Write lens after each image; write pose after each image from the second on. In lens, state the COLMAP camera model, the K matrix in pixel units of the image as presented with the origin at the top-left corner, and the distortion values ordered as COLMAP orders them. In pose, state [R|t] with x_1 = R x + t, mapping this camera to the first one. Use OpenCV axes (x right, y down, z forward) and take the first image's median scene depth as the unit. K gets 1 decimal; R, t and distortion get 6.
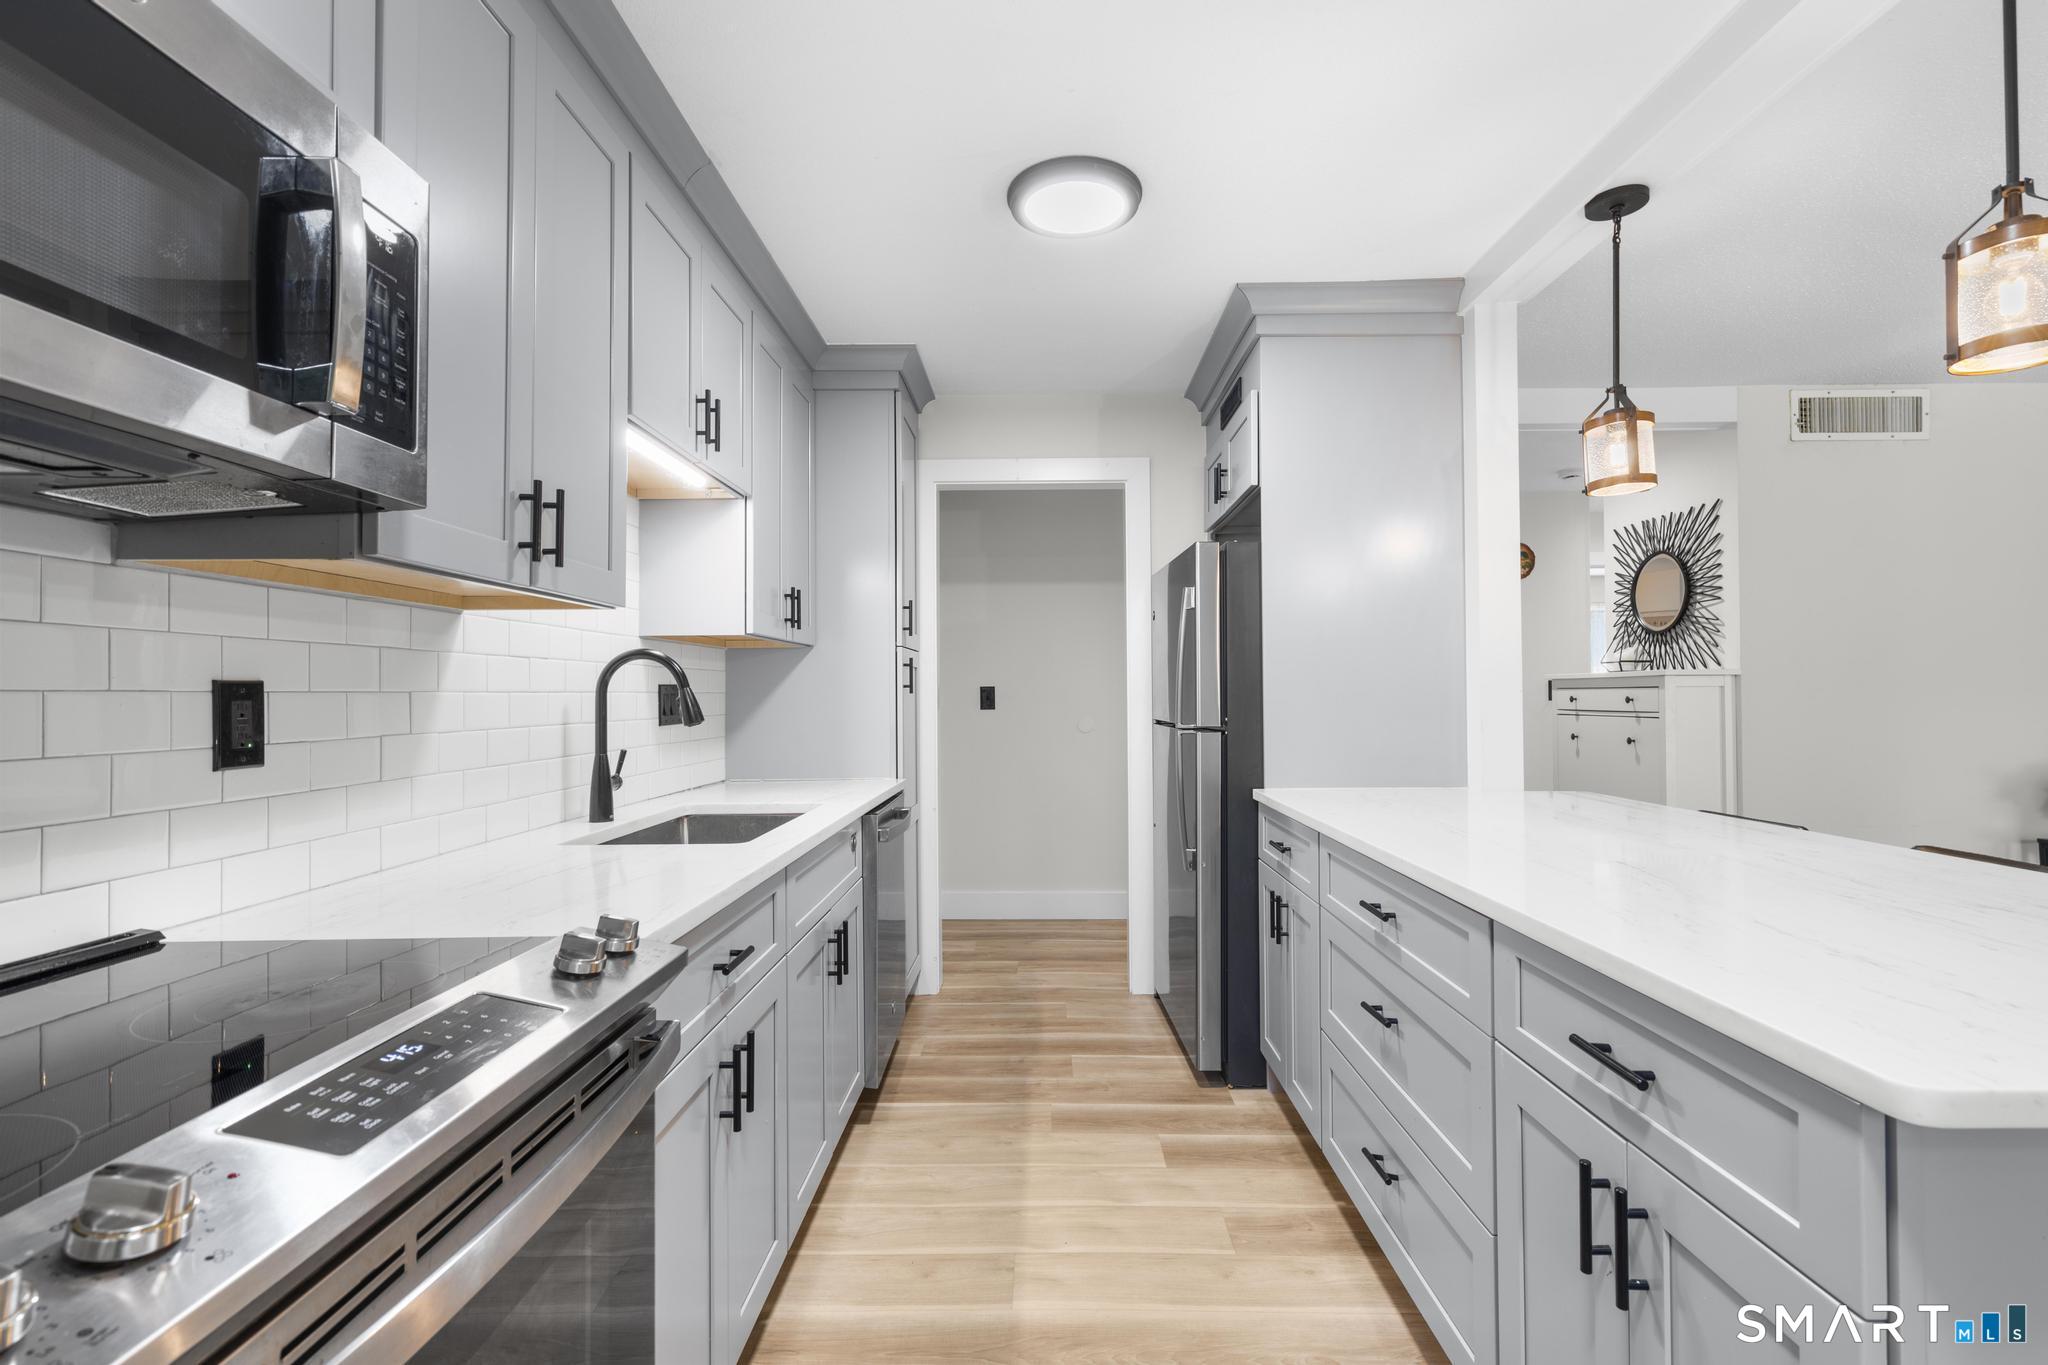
lens RADIAL K [[923.6, 0, 1037.4], [0, 923.6, 683.0], [0, 0, 1]] dist [-0.004369, 0.002627]
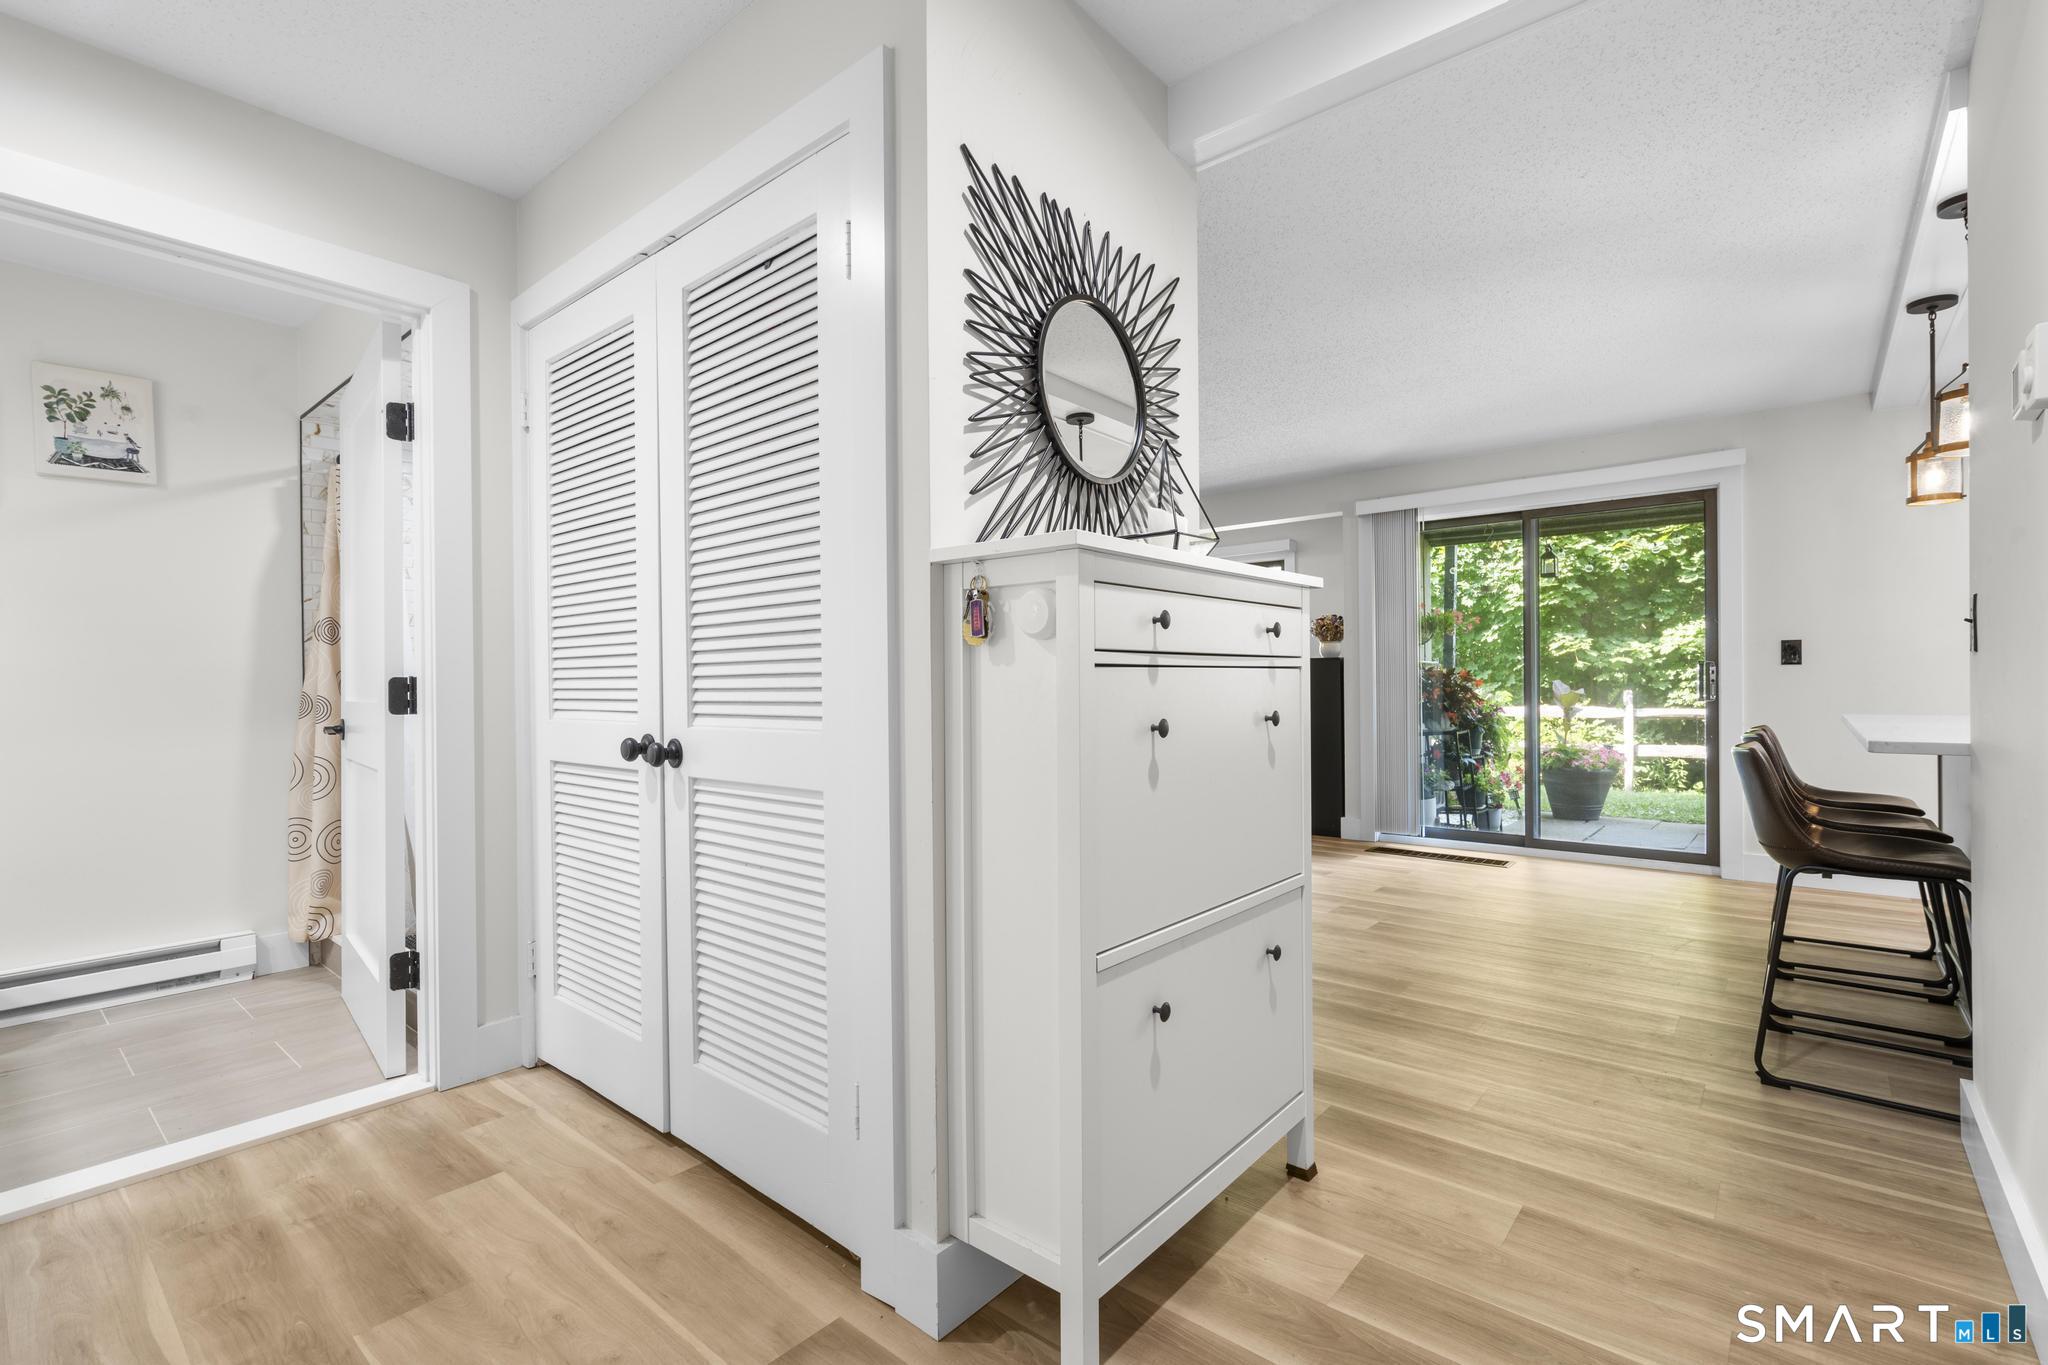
lens RADIAL K [[923.6, 0, 1042.0], [0, 923.6, 669.3], [0, 0, 1]] dist [-0.004369, 0.002627]
pose [[-0.775624, 0.022433, 0.630796, 0.683678], [0.006551, 0.999601, -0.027493, 0.076247], [-0.631161, -0.017192, -0.775462, 2.210357]]
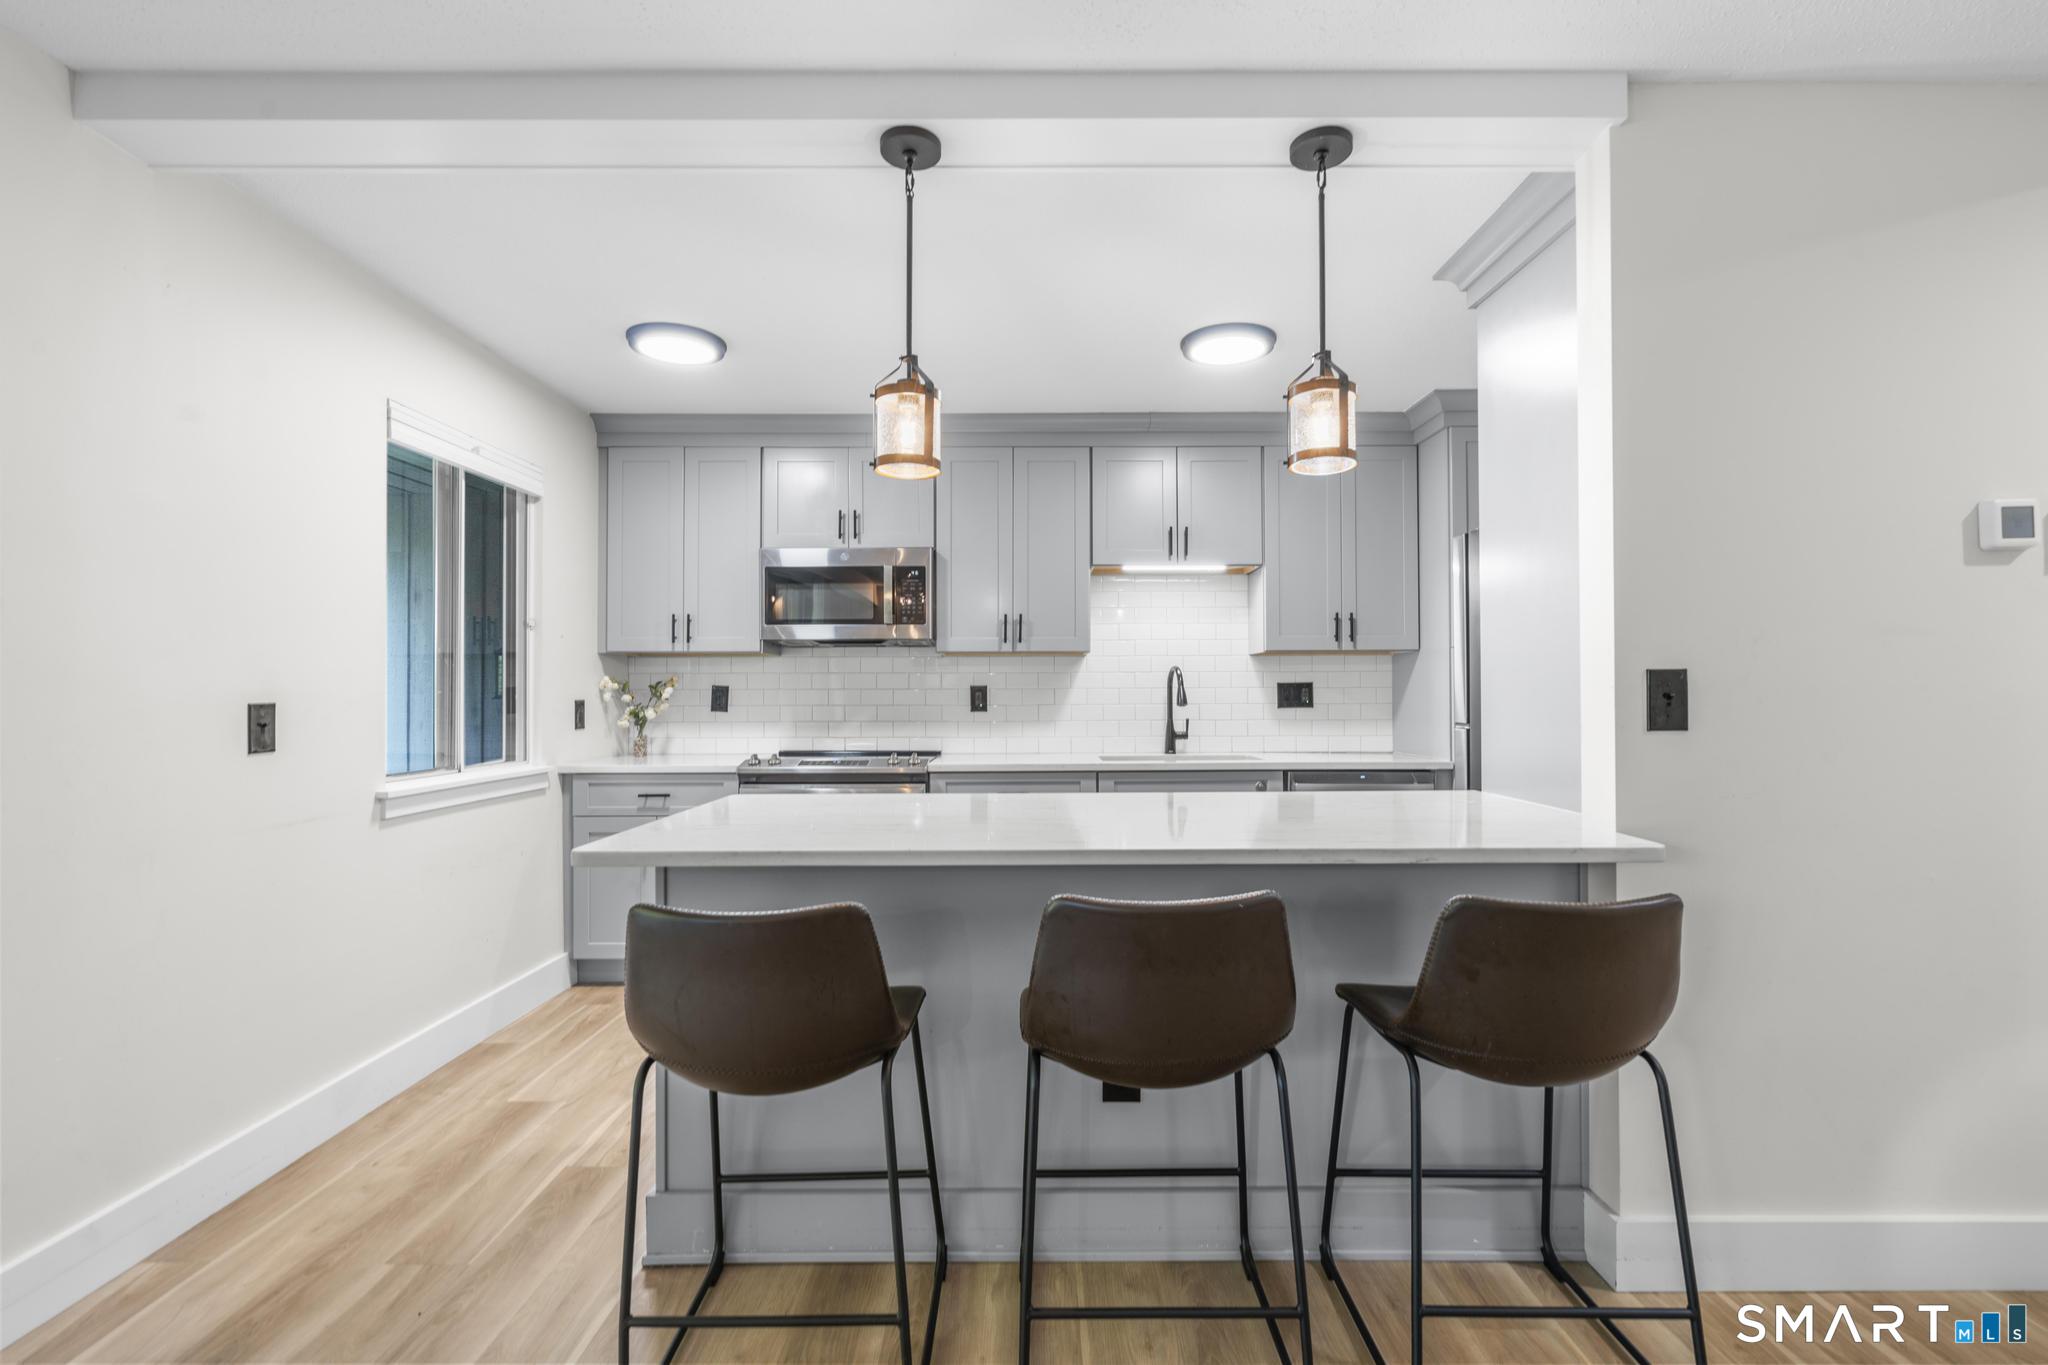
lens RADIAL K [[923.6, 0, 1032.6], [0, 923.6, 680.8], [0, 0, 1]] dist [-0.004369, 0.002627]
pose [[0.012185, -0.006070, -0.999907, 1.296570], [0.015610, 0.999861, -0.005880, 0.000786], [0.999804, -0.015537, 0.012278, 0.592656]]
